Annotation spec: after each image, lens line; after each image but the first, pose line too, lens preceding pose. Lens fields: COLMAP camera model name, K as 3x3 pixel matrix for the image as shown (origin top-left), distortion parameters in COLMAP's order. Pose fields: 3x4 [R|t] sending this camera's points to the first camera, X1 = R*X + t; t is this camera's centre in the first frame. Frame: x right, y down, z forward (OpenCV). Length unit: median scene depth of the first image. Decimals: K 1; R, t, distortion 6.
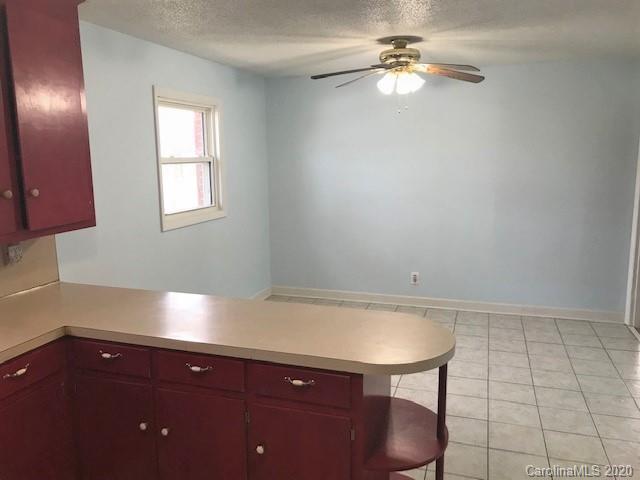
lens RADIAL K [[531.3, 0, 321.8], [0, 531.3, 231.1], [0, 0, 1]] dist [0.016037, 0.004491]
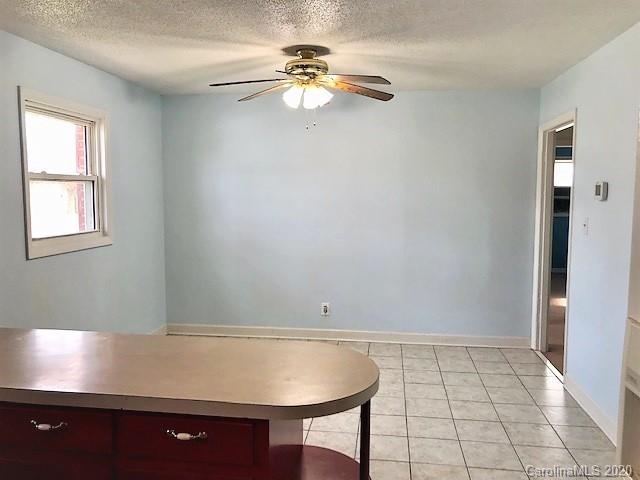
lens RADIAL K [[531.3, 0, 321.8], [0, 531.3, 231.1], [0, 0, 1]] dist [0.016037, 0.004491]
pose [[0.984815, -0.002973, 0.173580, 0.009325], [0.015399, 0.997408, -0.070281, 0.023286], [-0.172921, 0.071887, 0.982309, 0.095193]]
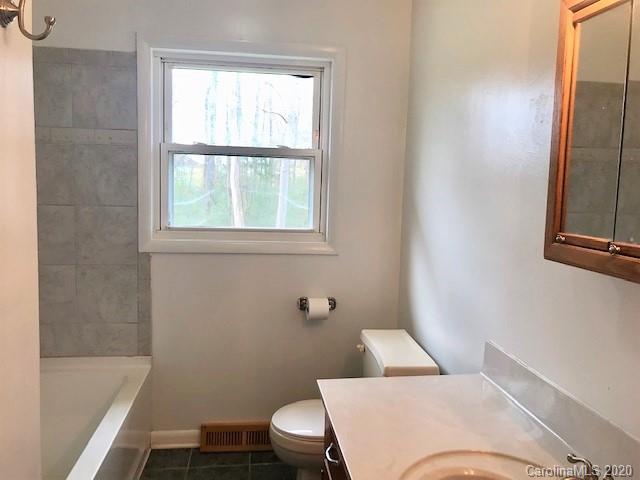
lens RADIAL K [[531.3, 0, 321.8], [0, 531.3, 231.1], [0, 0, 1]] dist [0.016037, 0.004491]
pose [[0.440188, 0.095791, -0.892782, 0.404526], [-0.159212, 0.986865, 0.027385, -0.081213], [0.883678, 0.130087, 0.449657, 0.918961]]
